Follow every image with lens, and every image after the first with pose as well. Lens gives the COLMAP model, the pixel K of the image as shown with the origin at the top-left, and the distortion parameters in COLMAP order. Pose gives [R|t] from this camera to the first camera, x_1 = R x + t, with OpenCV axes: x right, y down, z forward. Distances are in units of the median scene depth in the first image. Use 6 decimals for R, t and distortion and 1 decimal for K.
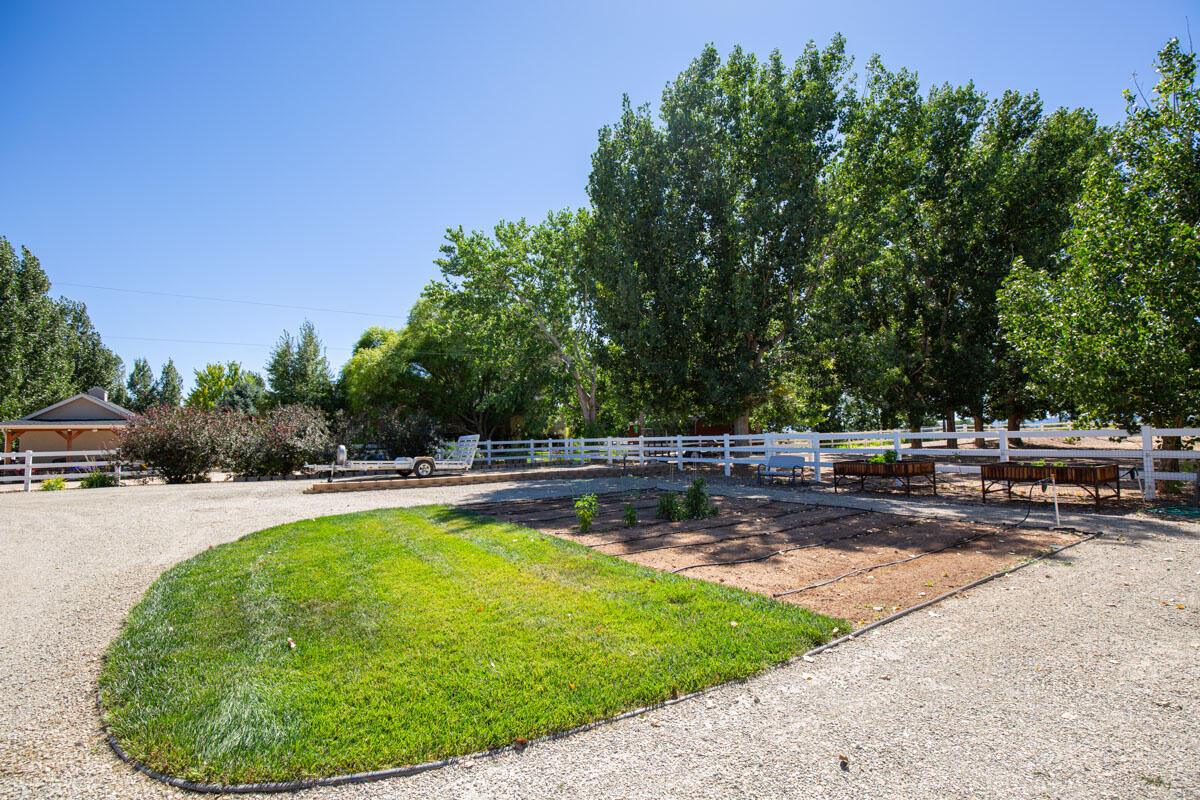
lens RADIAL K [[587.6, 0, 600.0], [0, 587.6, 400.0], [0, 0, 1]] dist [0.000020, 0.000241]
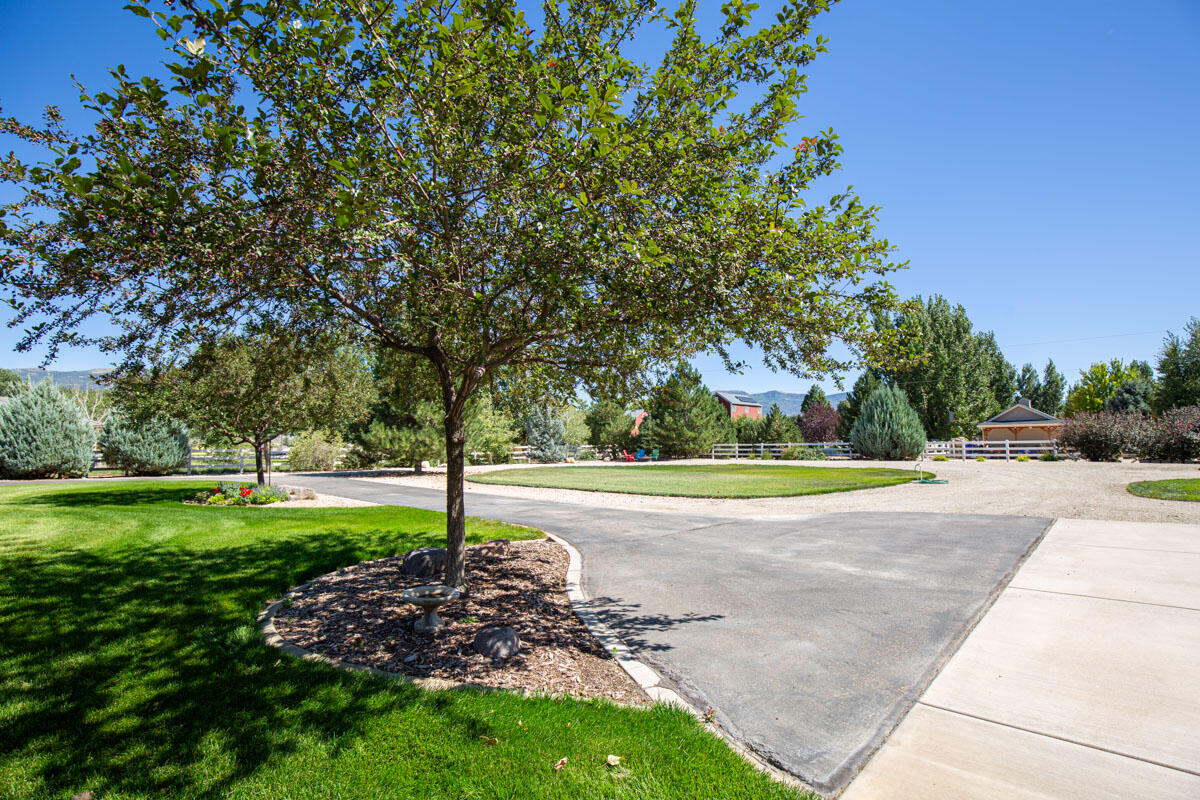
lens RADIAL K [[587.6, 0, 600.0], [0, 587.6, 400.0], [0, 0, 1]] dist [0.000020, 0.000241]
pose [[0.291990, -0.053908, -0.954901, 0.317577], [0.068469, 0.997027, -0.035350, -0.046888], [0.953967, -0.055059, 0.294813, -0.575320]]
